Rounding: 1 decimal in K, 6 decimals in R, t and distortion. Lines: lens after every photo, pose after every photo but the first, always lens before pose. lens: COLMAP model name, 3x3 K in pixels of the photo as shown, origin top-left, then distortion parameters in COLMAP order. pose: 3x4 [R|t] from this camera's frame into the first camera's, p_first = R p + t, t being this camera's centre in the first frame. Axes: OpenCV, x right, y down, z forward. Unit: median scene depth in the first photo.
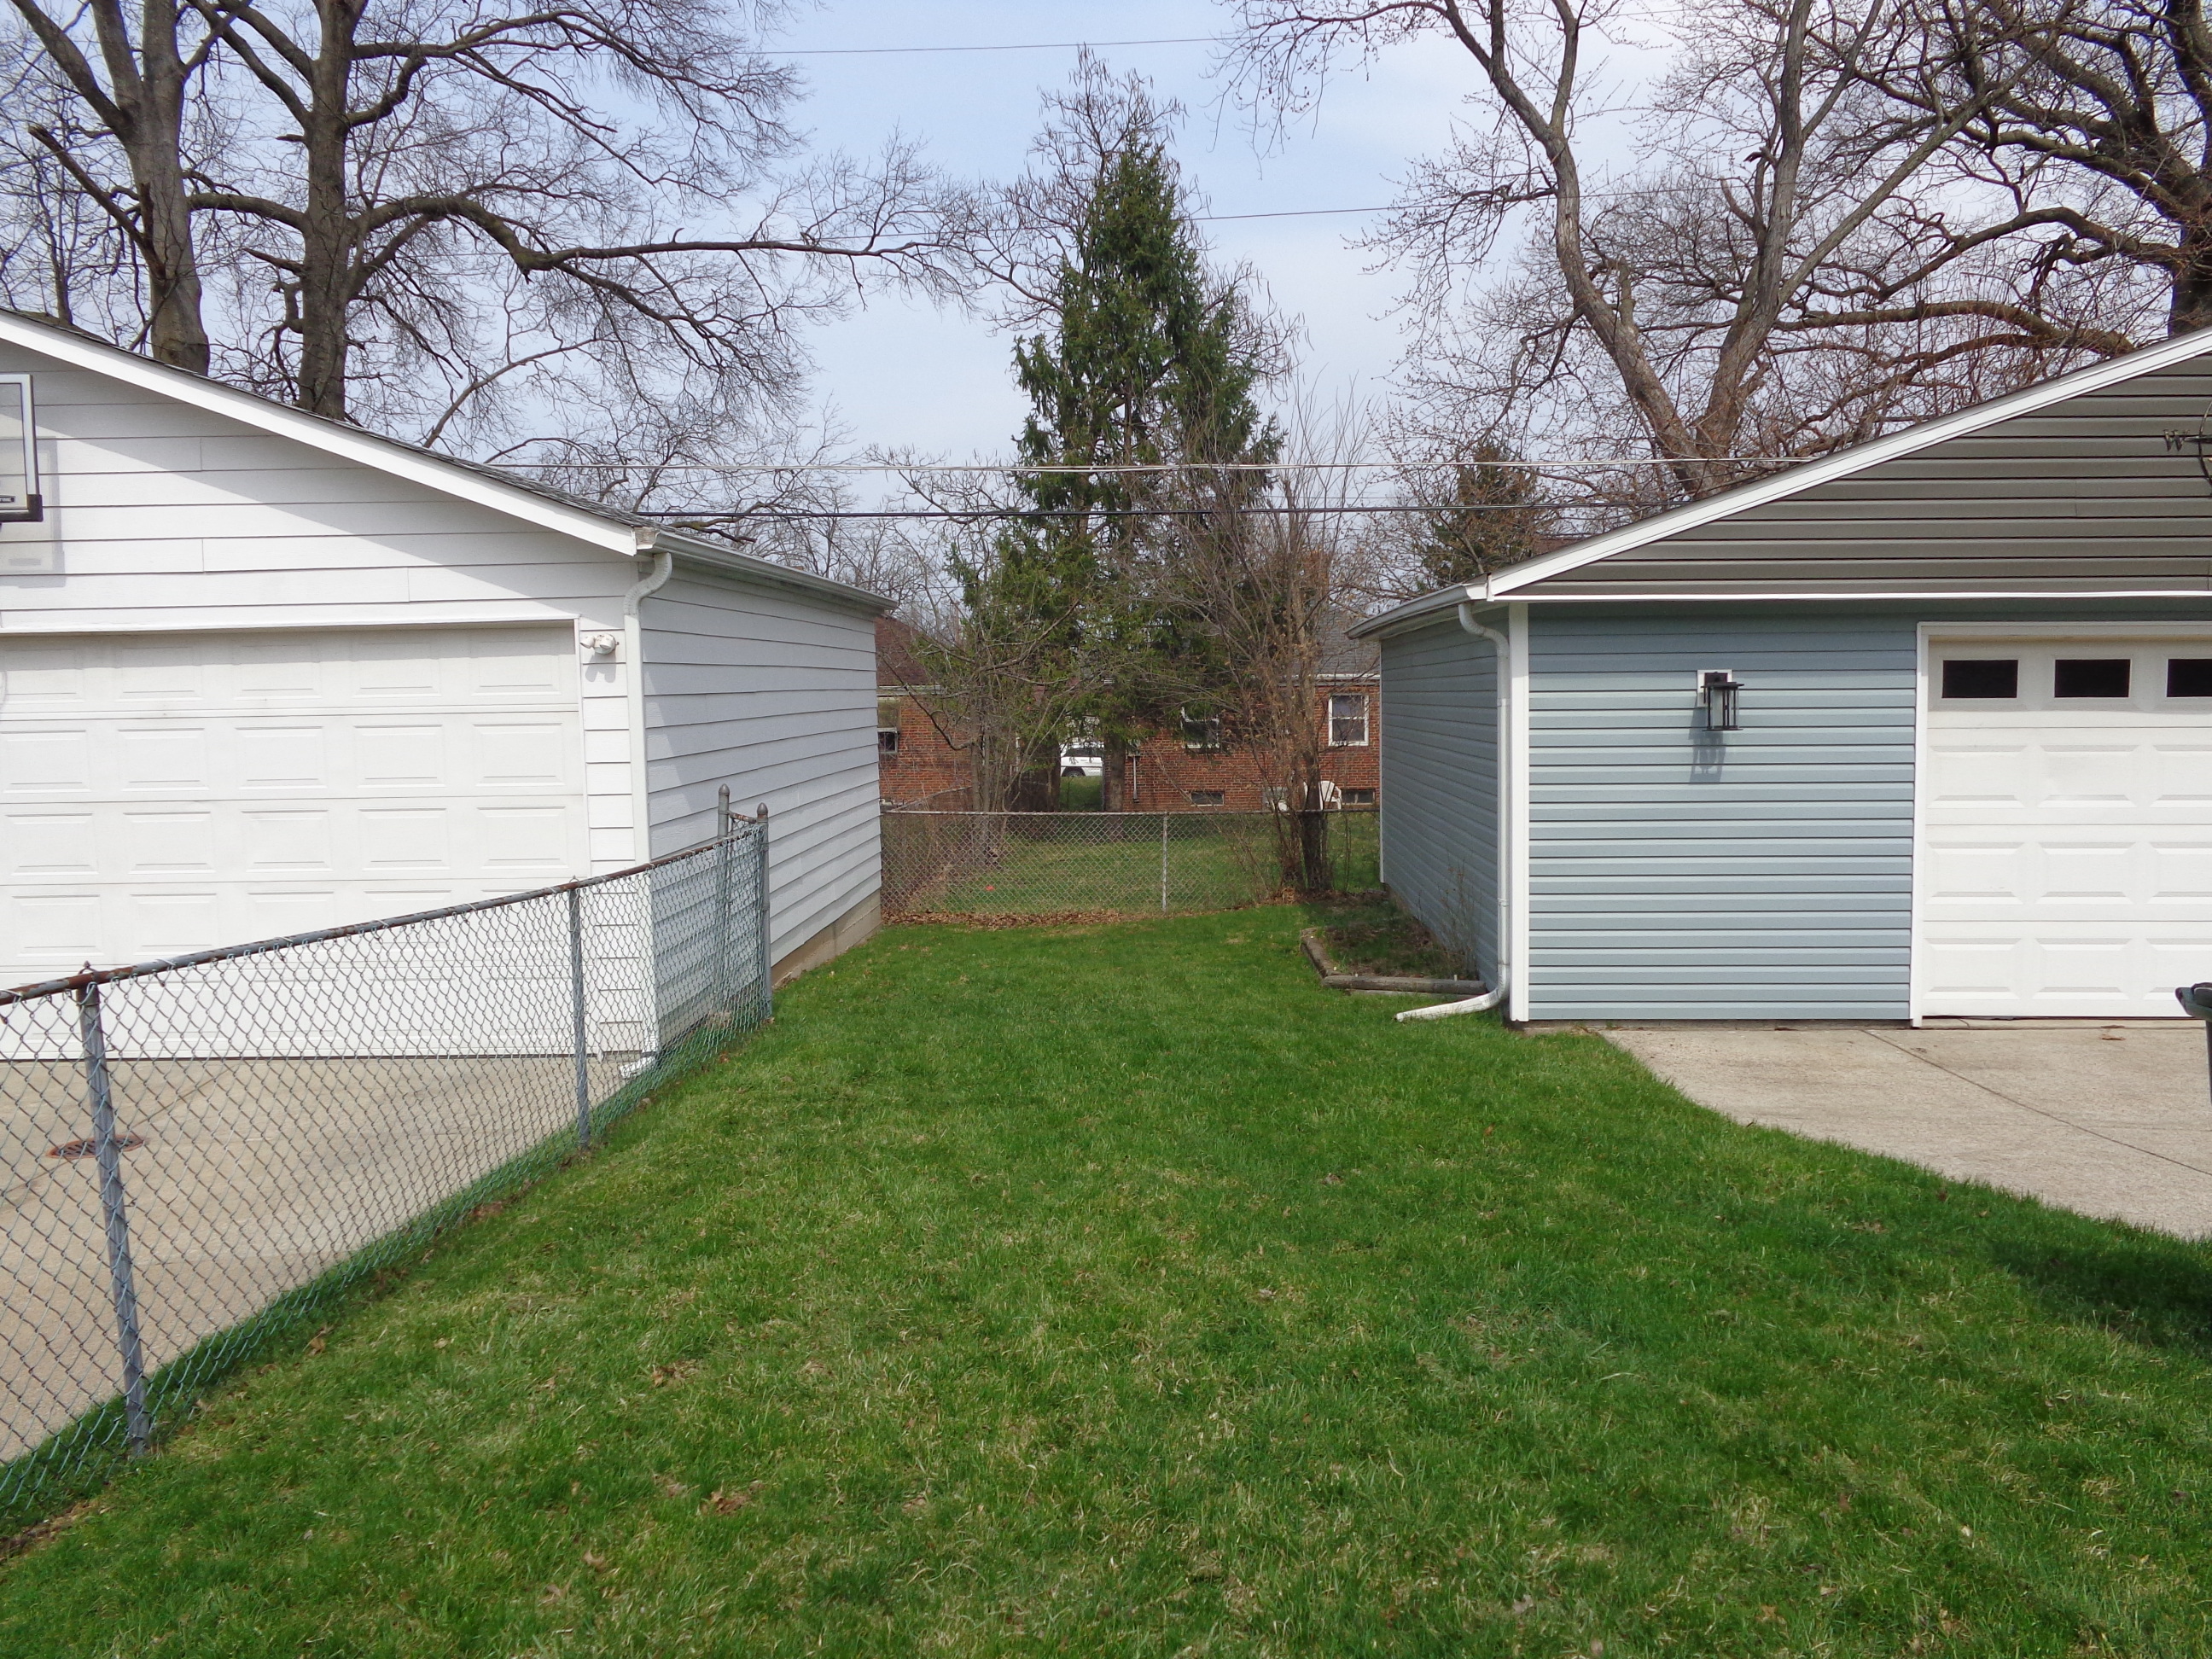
lens RADIAL K [[1721.4, 0, 1106.0], [0, 1721.4, 829.5], [0, 0, 1]] dist [-0.008128, -0.007591]
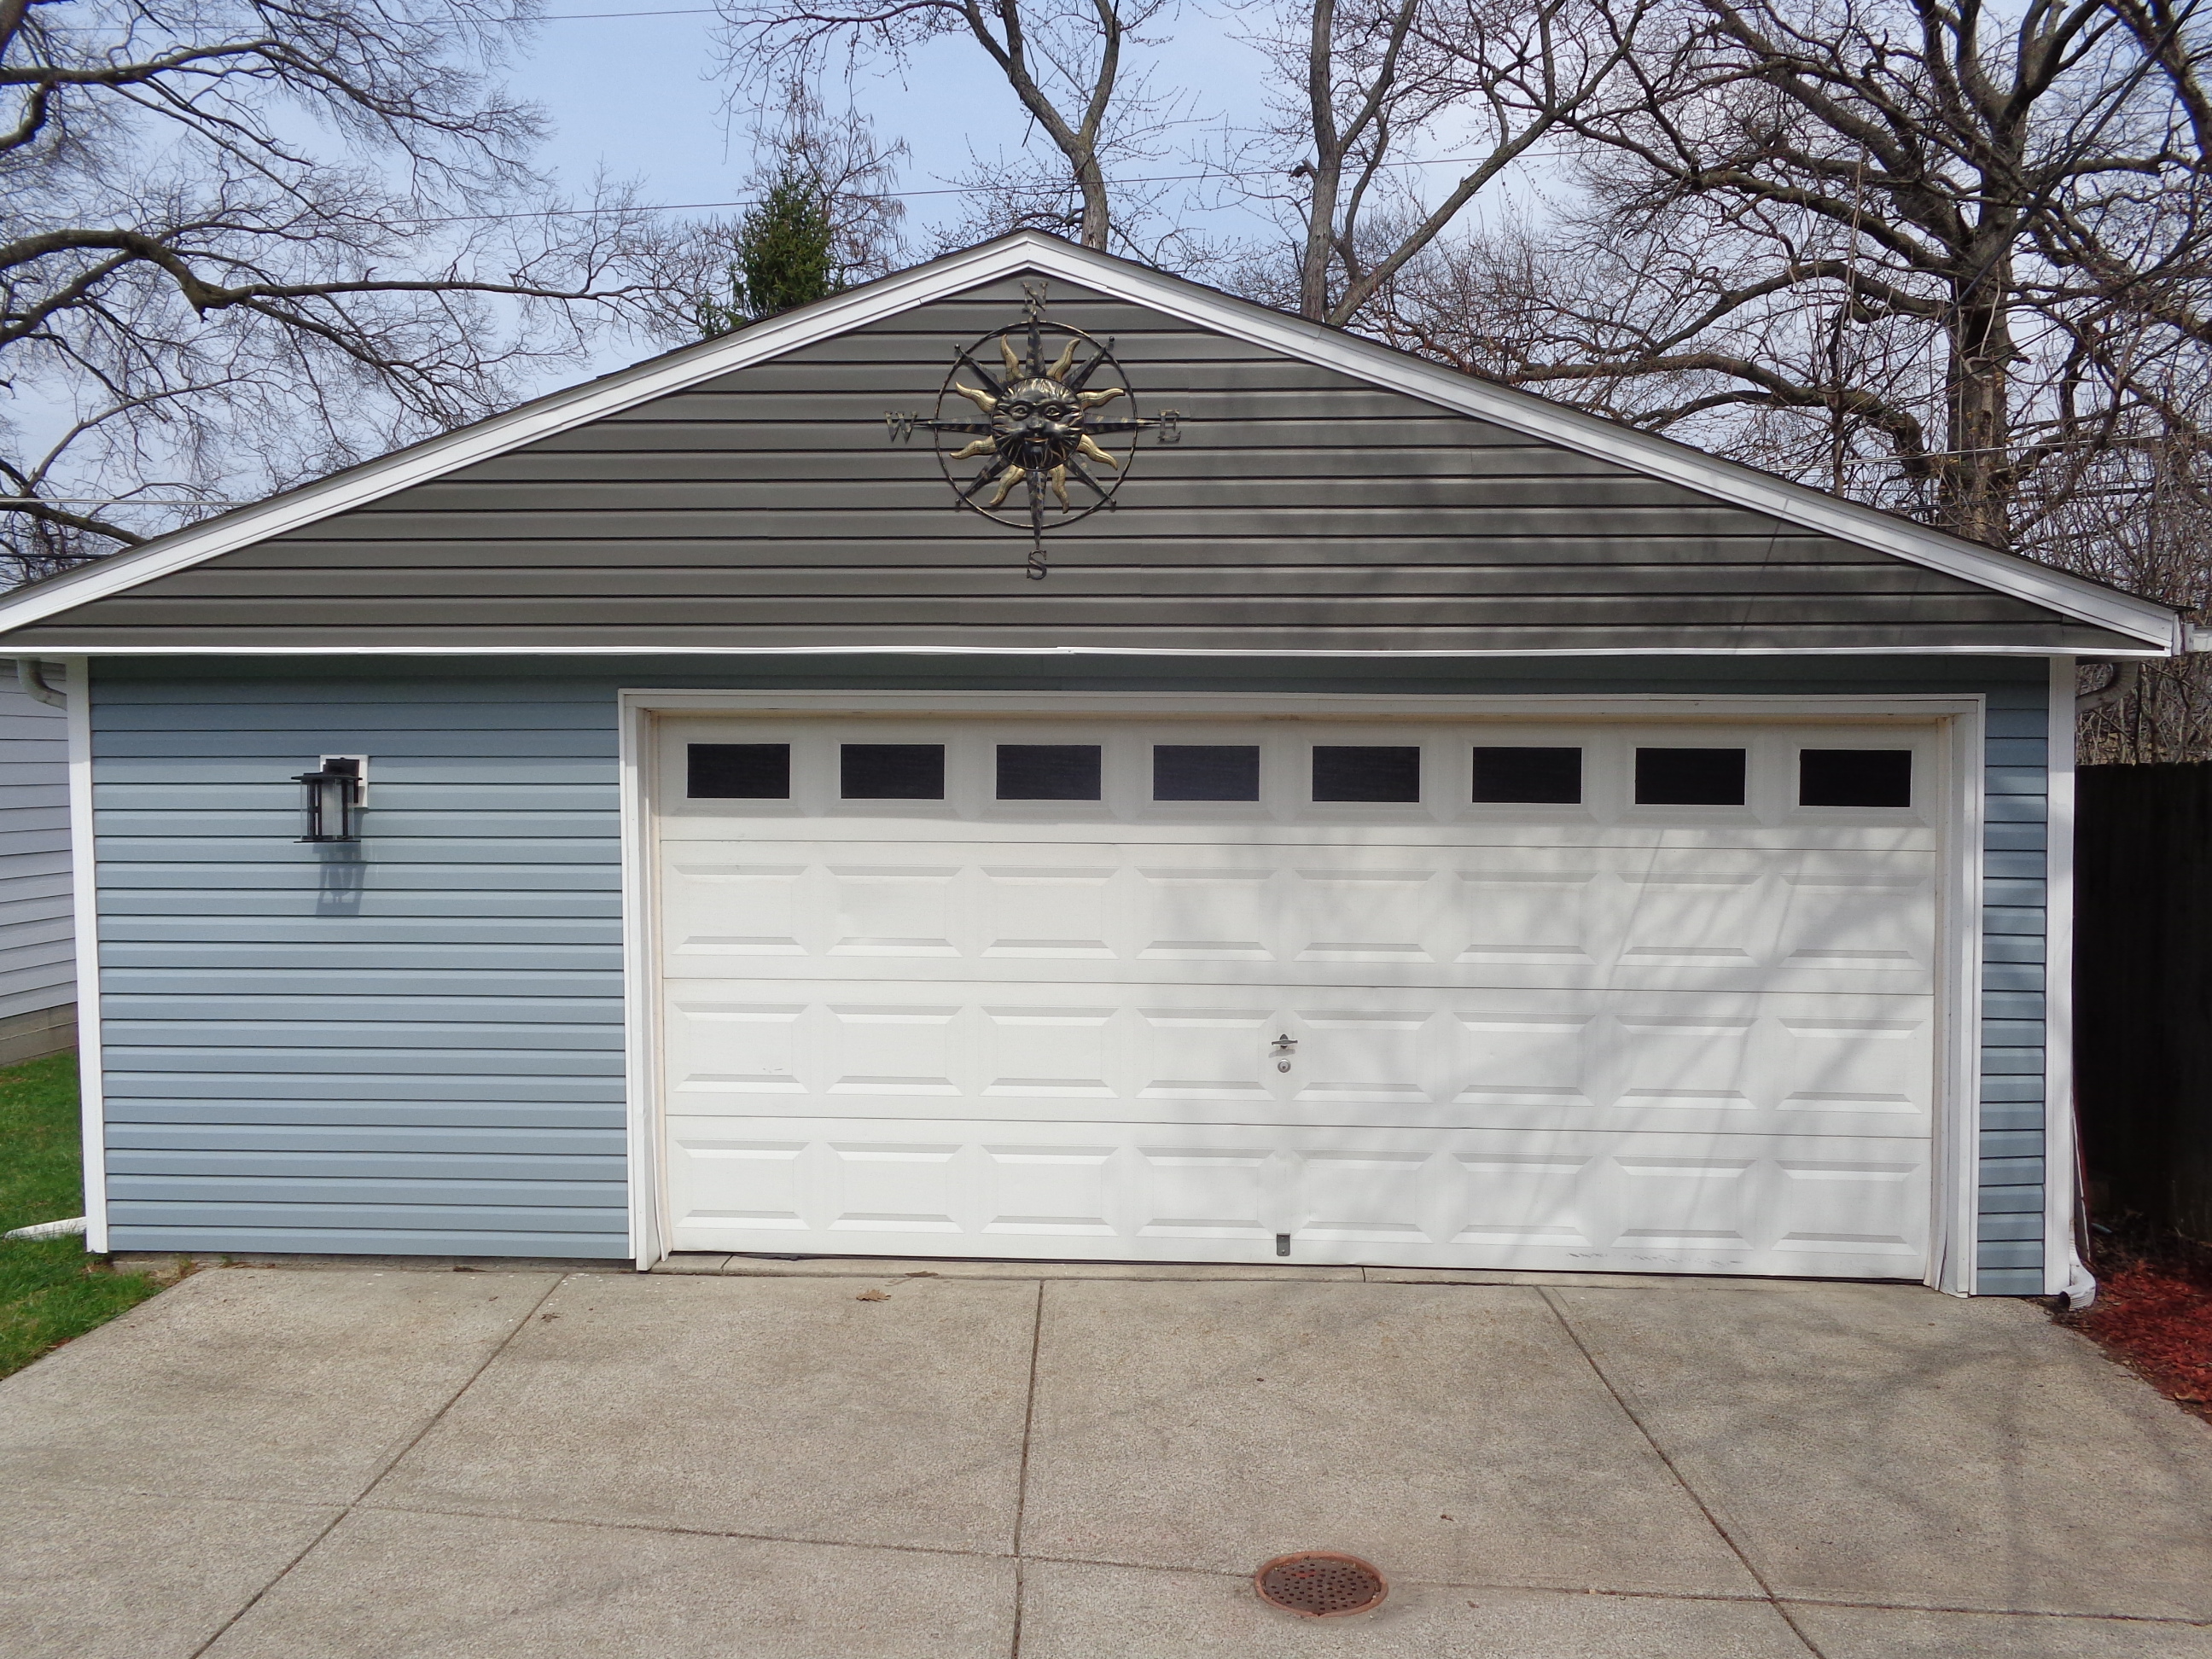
lens RADIAL K [[1721.4, 0, 1106.0], [0, 1721.4, 829.5], [0, 0, 1]] dist [-0.008128, -0.007591]
pose [[0.999872, 0.009594, 0.012770, 0.643281], [-0.009090, 0.999199, -0.038965, -0.037380], [-0.013134, 0.038844, 0.999159, 0.294108]]
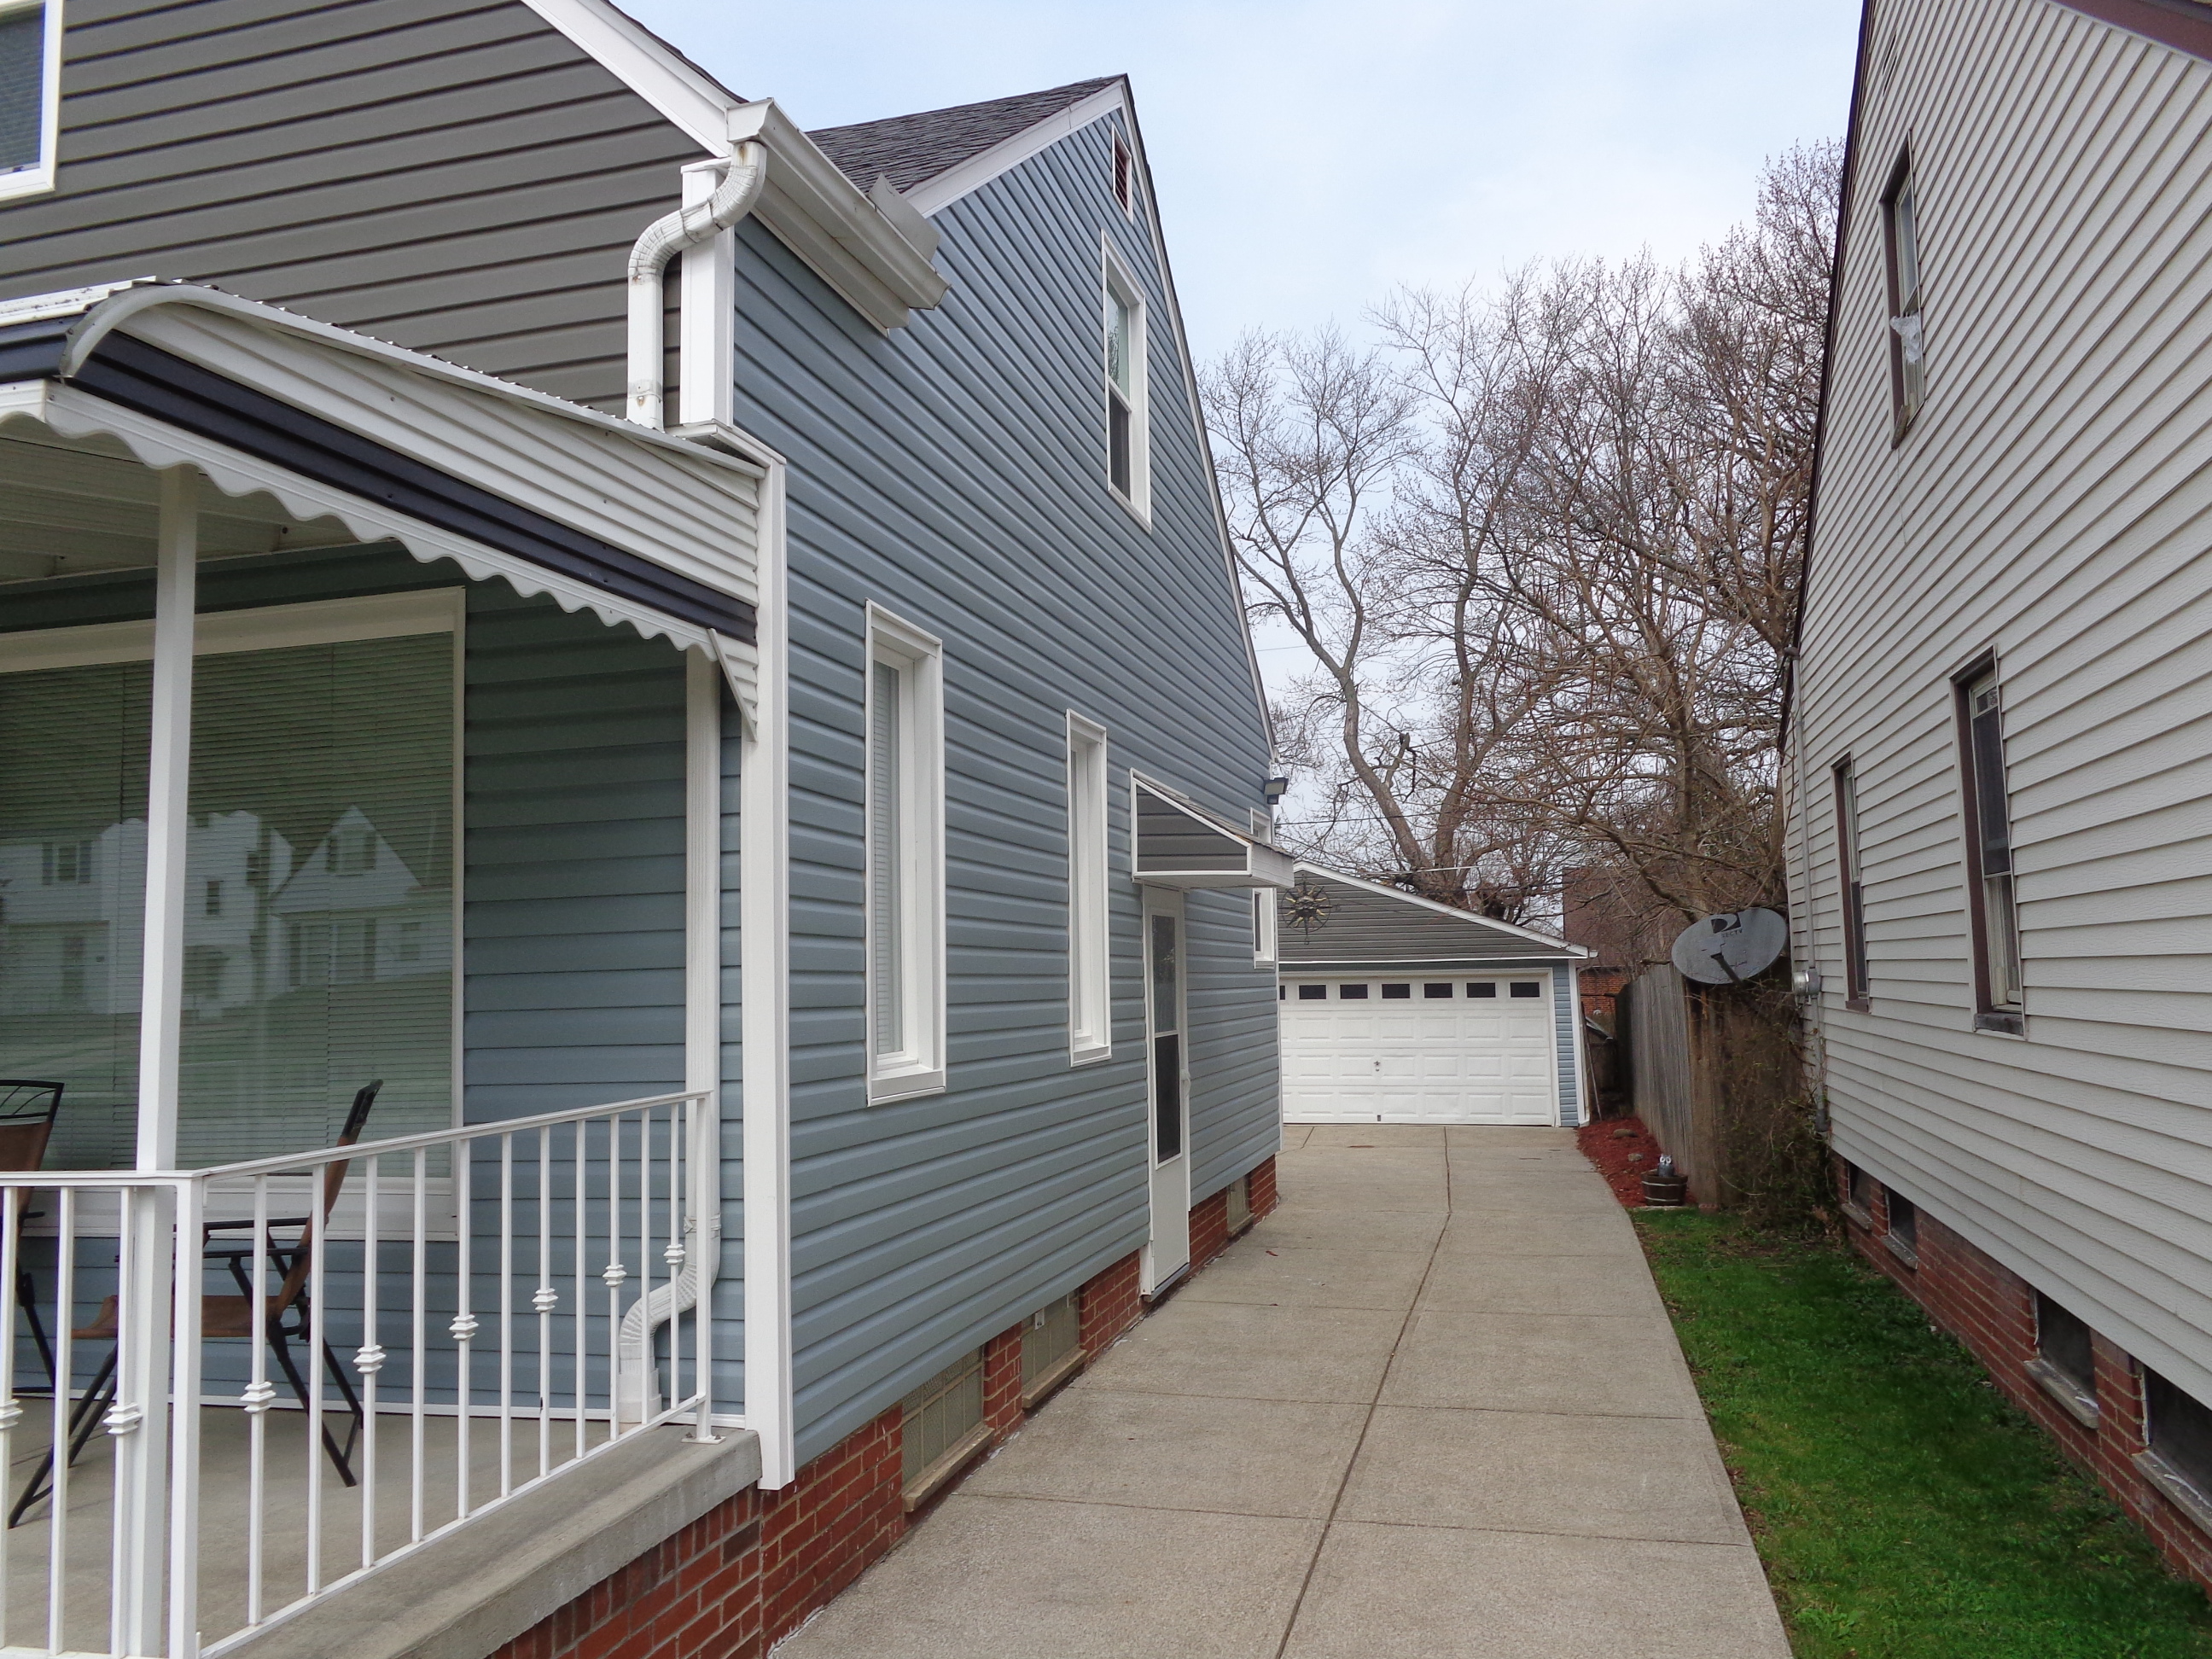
lens RADIAL K [[1721.4, 0, 1106.0], [0, 1721.4, 829.5], [0, 0, 1]] dist [-0.008128, -0.007591]
pose [[0.983553, -0.026585, -0.178652, 0.802359], [-0.003241, 0.986352, -0.164620, 0.108532], [0.180590, 0.162491, 0.970043, -1.765280]]
